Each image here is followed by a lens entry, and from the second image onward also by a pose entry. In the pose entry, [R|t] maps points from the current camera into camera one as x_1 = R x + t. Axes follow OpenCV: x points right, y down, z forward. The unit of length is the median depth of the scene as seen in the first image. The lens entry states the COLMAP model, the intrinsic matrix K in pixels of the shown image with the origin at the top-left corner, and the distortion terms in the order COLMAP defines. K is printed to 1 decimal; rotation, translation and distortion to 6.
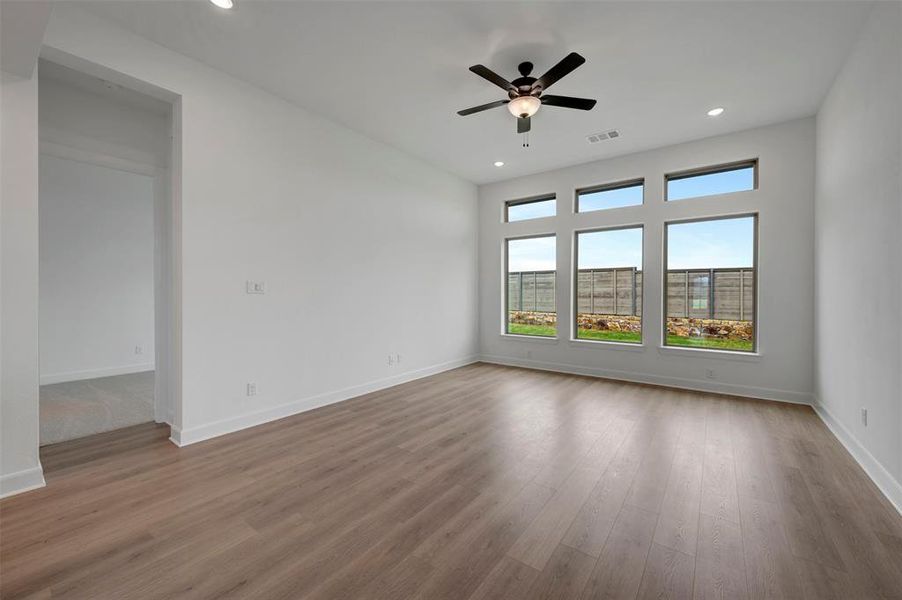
lens RADIAL K [[356.9, 0, 455.0], [0, 356.9, 296.6], [0, 0, 1]] dist [0.001674, 0.000193]
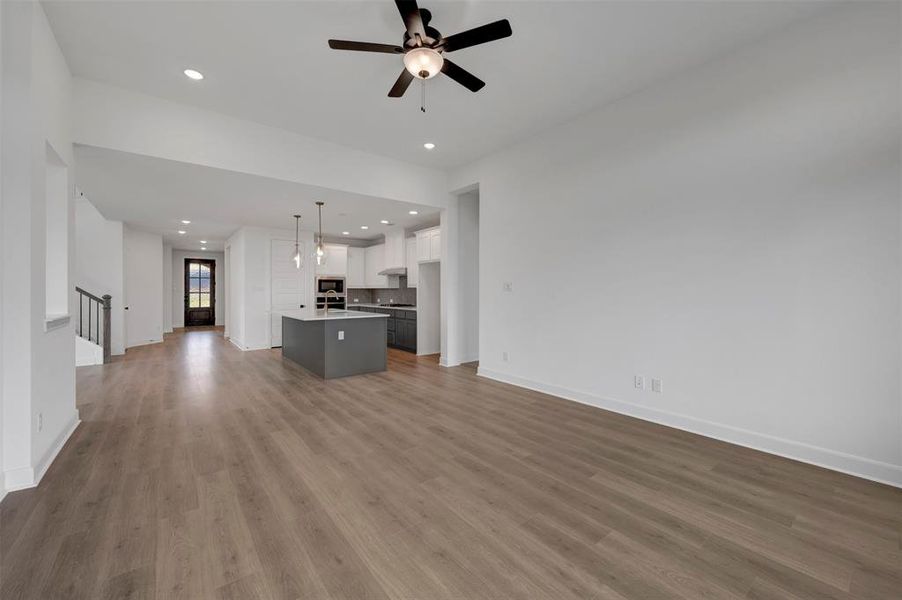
lens RADIAL K [[359.5, 0, 455.0], [0, 359.5, 290.5], [0, 0, 1]] dist [0.001061, 0.000110]
pose [[-0.259282, -0.000190, -0.965802, 0.764576], [-0.005253, 0.999985, 0.001213, -0.008335], [0.965787, 0.005388, -0.259279, 1.010278]]
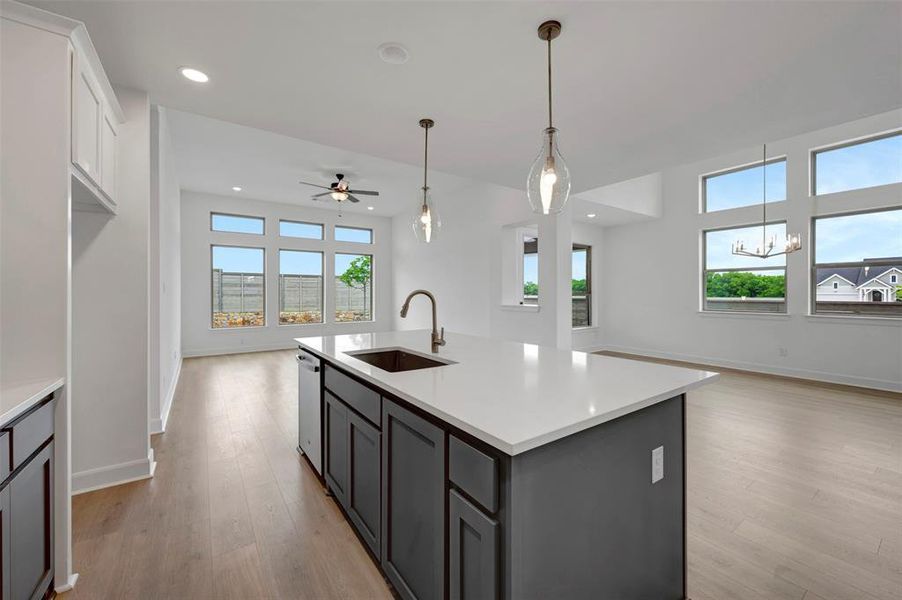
lens RADIAL K [[359.1, 0, 454.5], [0, 359.1, 293.7], [0, 0, 1]] dist [0.000938, -0.000038]
pose [[0.314453, -0.004076, 0.949264, -1.141225], [0.009563, 0.999954, 0.001126, 0.001068], [-0.949225, 0.008723, 0.314477, -0.153080]]
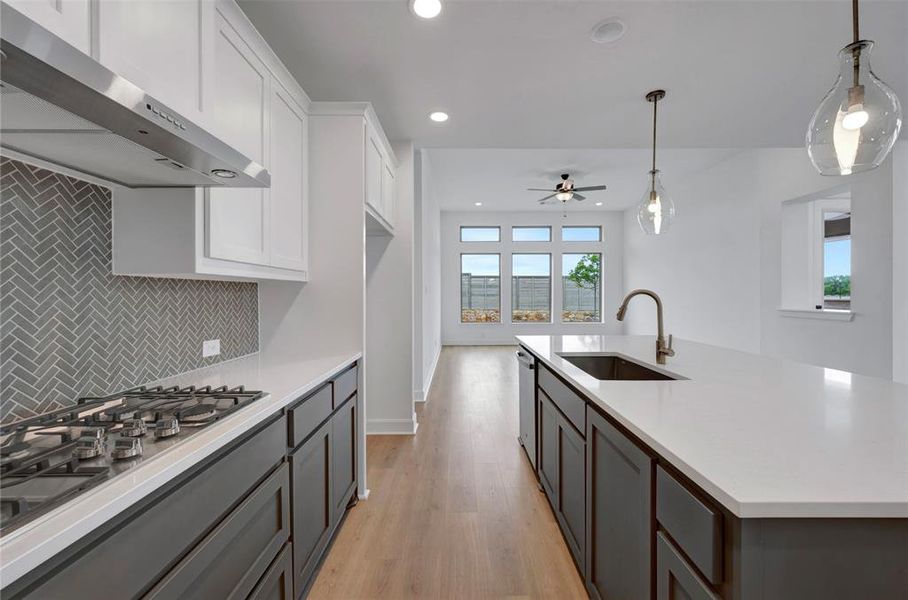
lens RADIAL K [[359.1, 0, 457.5], [0, 359.1, 295.1], [0, 0, 1]] dist [-0.000032, 0.000165]
pose [[0.806336, -0.006044, 0.591427, -1.116494], [0.008410, 0.999964, -0.001246, 0.001160], [-0.591398, 0.005979, 0.806358, -0.171830]]
